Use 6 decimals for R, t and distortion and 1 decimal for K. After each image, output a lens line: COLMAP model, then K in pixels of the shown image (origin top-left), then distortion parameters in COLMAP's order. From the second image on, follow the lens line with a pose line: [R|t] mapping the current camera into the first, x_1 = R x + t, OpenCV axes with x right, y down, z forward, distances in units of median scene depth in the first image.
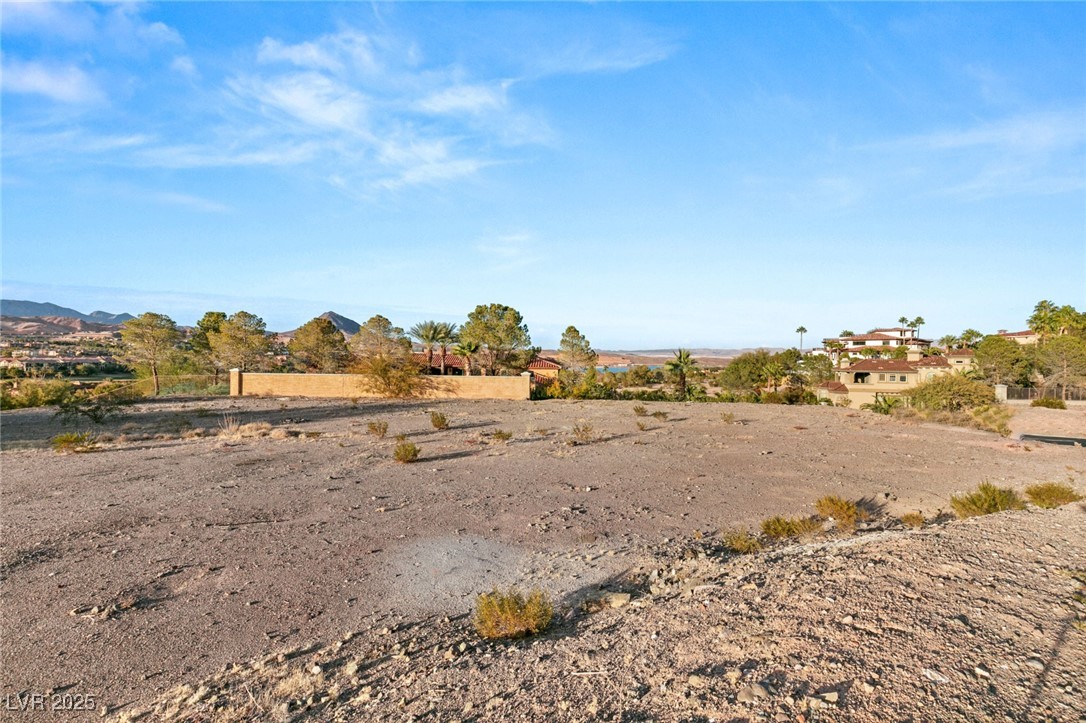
lens RADIAL K [[487.8, 0, 547.0], [0, 487.8, 350.0], [0, 0, 1]] dist [0.004235, 0.000208]
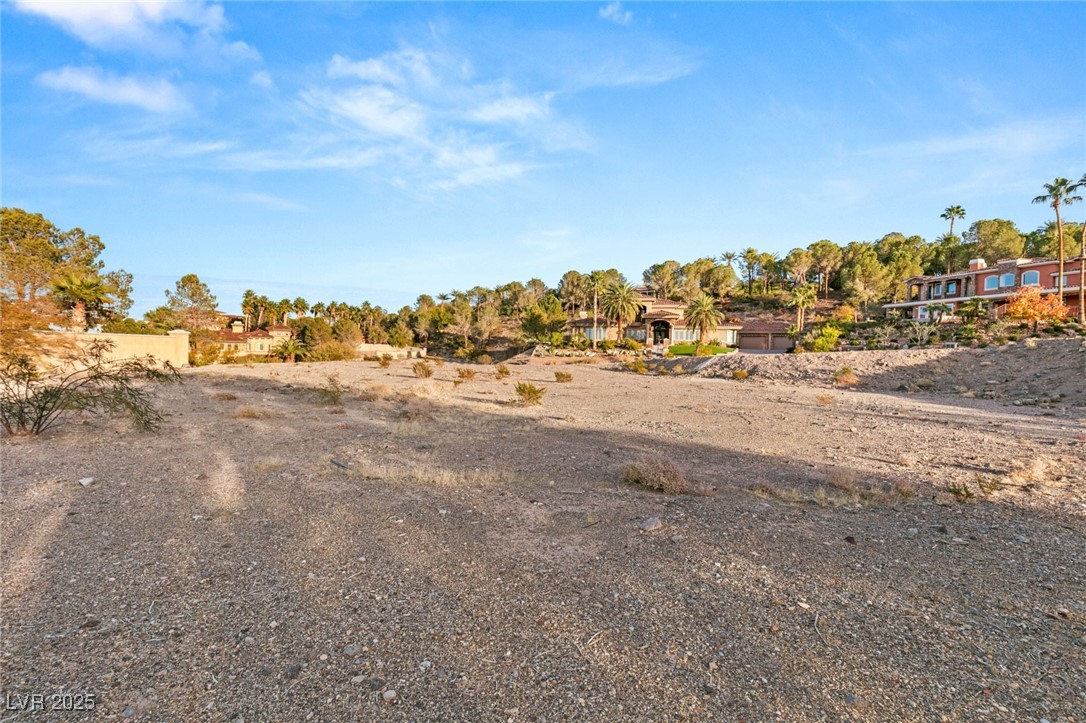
lens RADIAL K [[487.8, 0, 546.4], [0, 487.8, 357.5], [0, 0, 1]] dist [0.004235, 0.000208]
pose [[0.033035, -0.023551, 0.999177, -0.627036], [-0.037889, 0.998974, 0.024799, 0.038588], [-0.998736, -0.038678, 0.032109, 0.344545]]
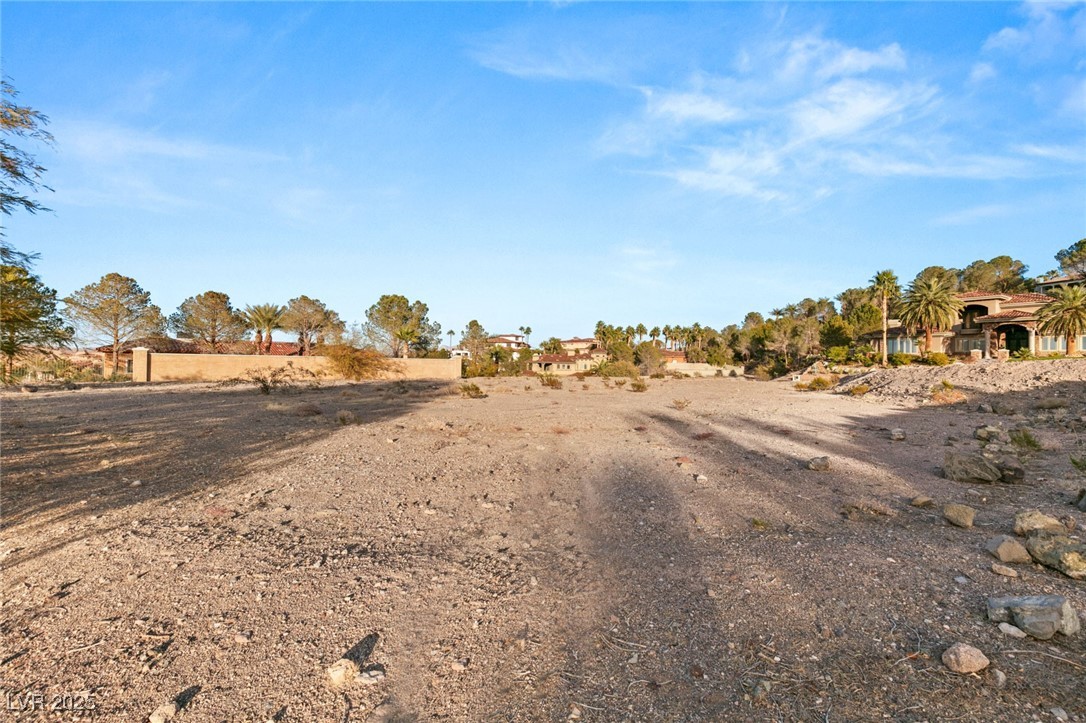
lens RADIAL K [[487.8, 0, 543.8], [0, 487.8, 369.8], [0, 0, 1]] dist [0.004235, 0.000208]
pose [[0.698779, -0.010410, 0.715262, -0.624053], [-0.016444, 0.999396, 0.030610, 0.033012], [-0.715149, -0.033152, 0.698186, -0.003377]]
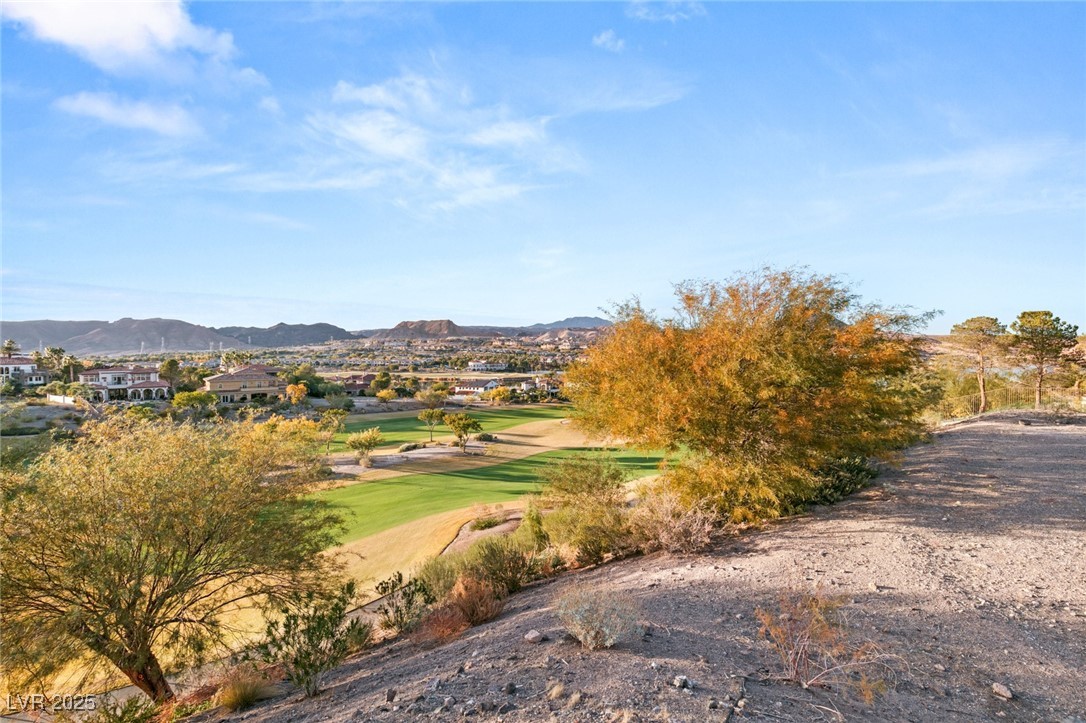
lens RADIAL K [[487.8, 0, 549.0], [0, 487.8, 355.4], [0, 0, 1]] dist [0.004235, 0.000208]
pose [[0.631865, -0.008019, -0.775037, -0.535536], [0.024044, 0.999668, 0.009259, -0.028149], [0.774706, -0.024485, 0.631848, -0.170151]]
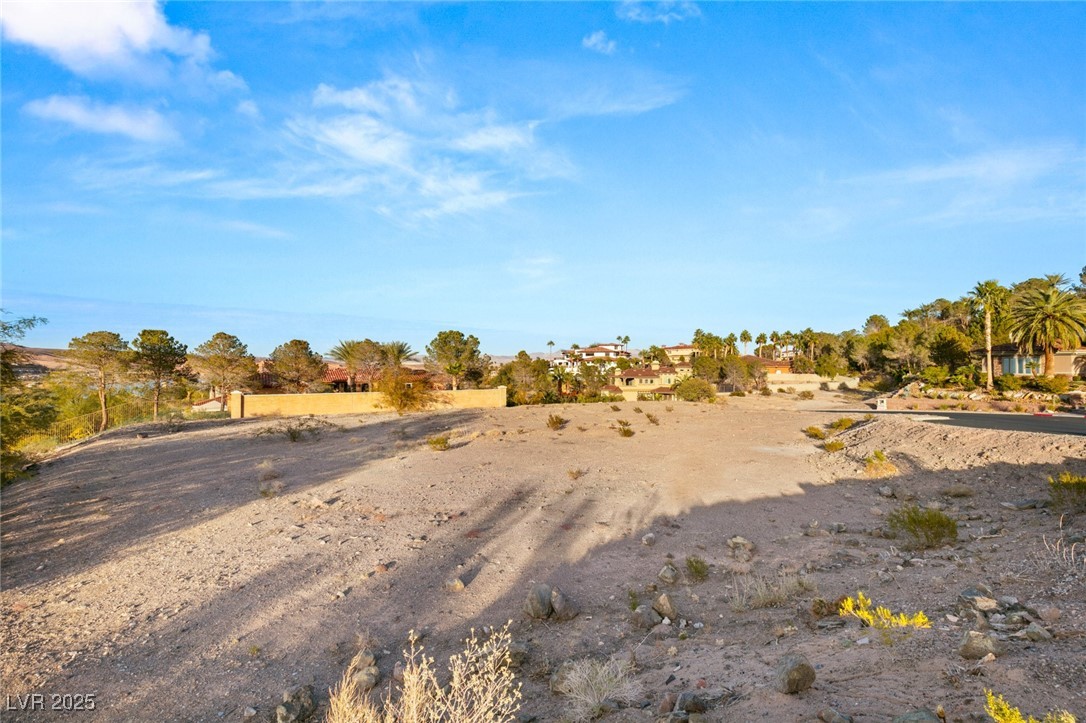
lens RADIAL K [[487.8, 0, 545.7], [0, 487.8, 375.4], [0, 0, 1]] dist [0.004235, 0.000208]
pose [[0.846240, -0.020027, 0.532426, -0.529365], [-0.000465, 0.999265, 0.038325, -0.027164], [-0.532802, -0.032680, 0.845609, -0.144554]]
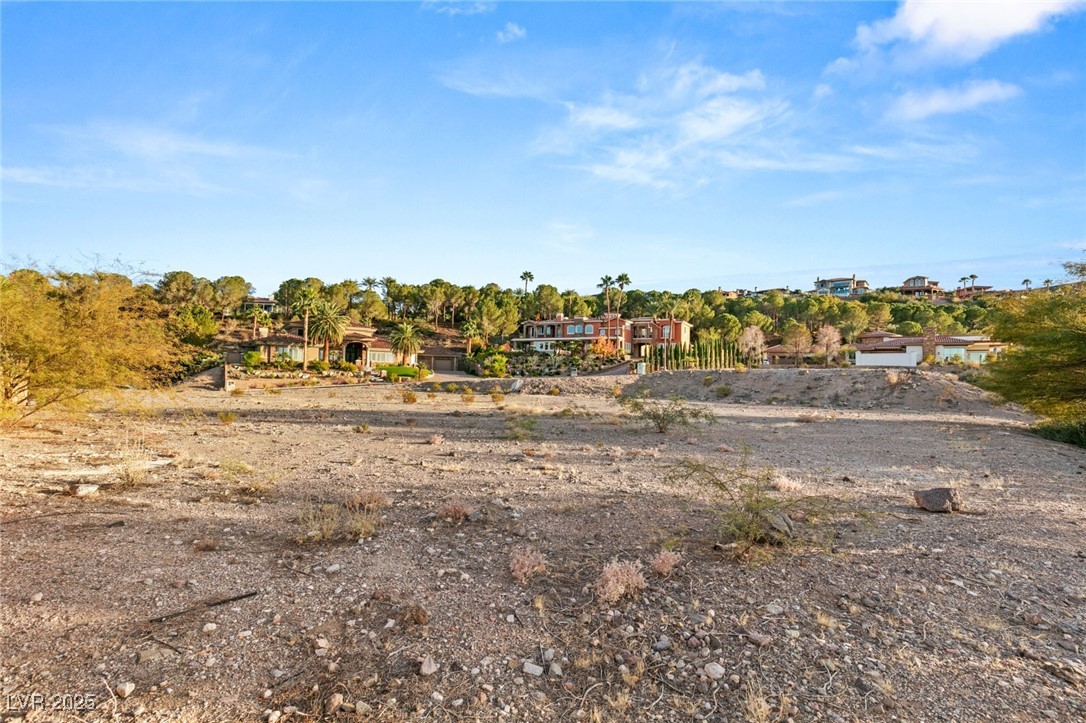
lens RADIAL K [[487.8, 0, 548.2], [0, 487.8, 365.3], [0, 0, 1]] dist [0.004235, 0.000208]
pose [[-0.740390, -0.009668, 0.672108, -0.622597], [-0.038156, 0.998889, -0.027663, 0.042370], [-0.671094, -0.046126, -0.739936, 0.828942]]
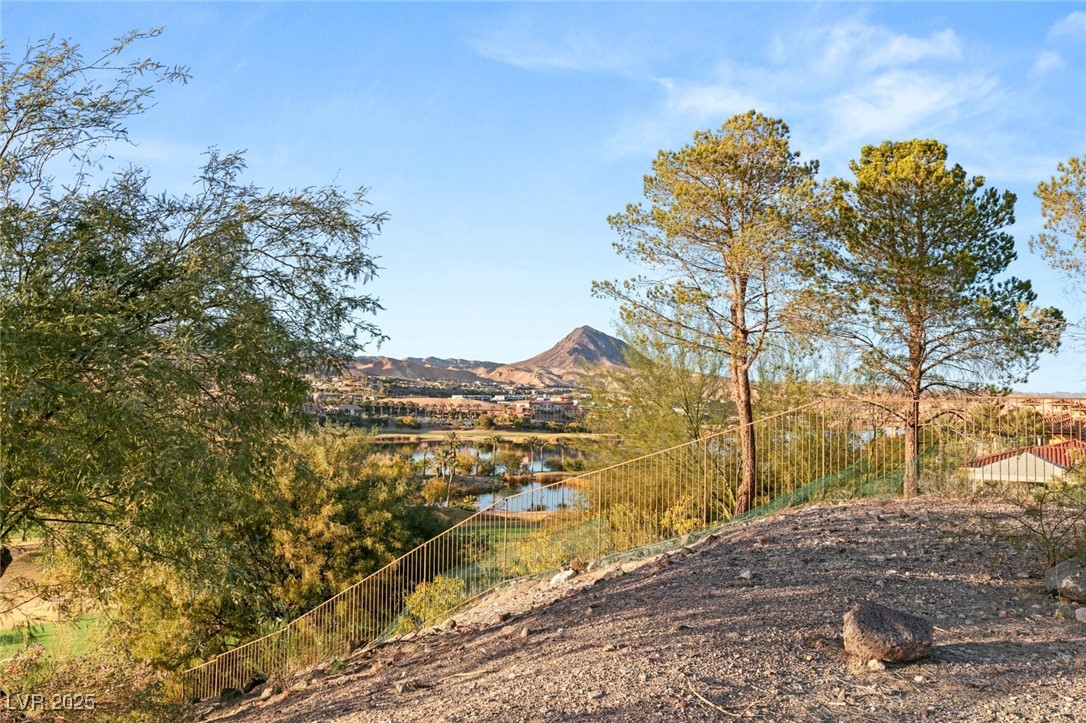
lens RADIAL K [[919.9, 0, 544.8], [0, 919.9, 360.7], [0, 0, 1]] dist [0.011886, 0.002462]
pose [[0.897701, -0.018202, -0.440229, -0.615984], [0.002833, 0.999364, -0.035544, 0.040957], [0.440596, 0.030661, 0.897182, 0.515559]]
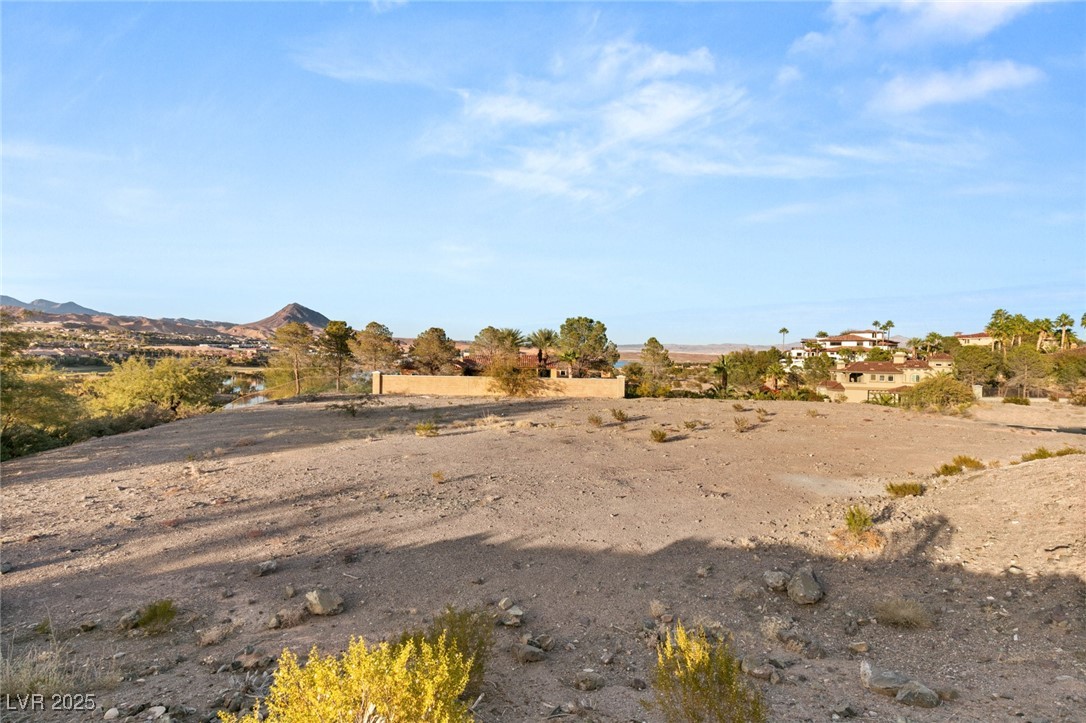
lens RADIAL K [[487.8, 0, 546.6], [0, 487.8, 355.6], [0, 0, 1]] dist [0.004235, 0.000208]
pose [[0.998031, 0.006285, 0.062409, -0.251272], [-0.007722, 0.999710, 0.022815, -0.025282], [-0.062248, -0.023252, 0.997790, -0.170103]]
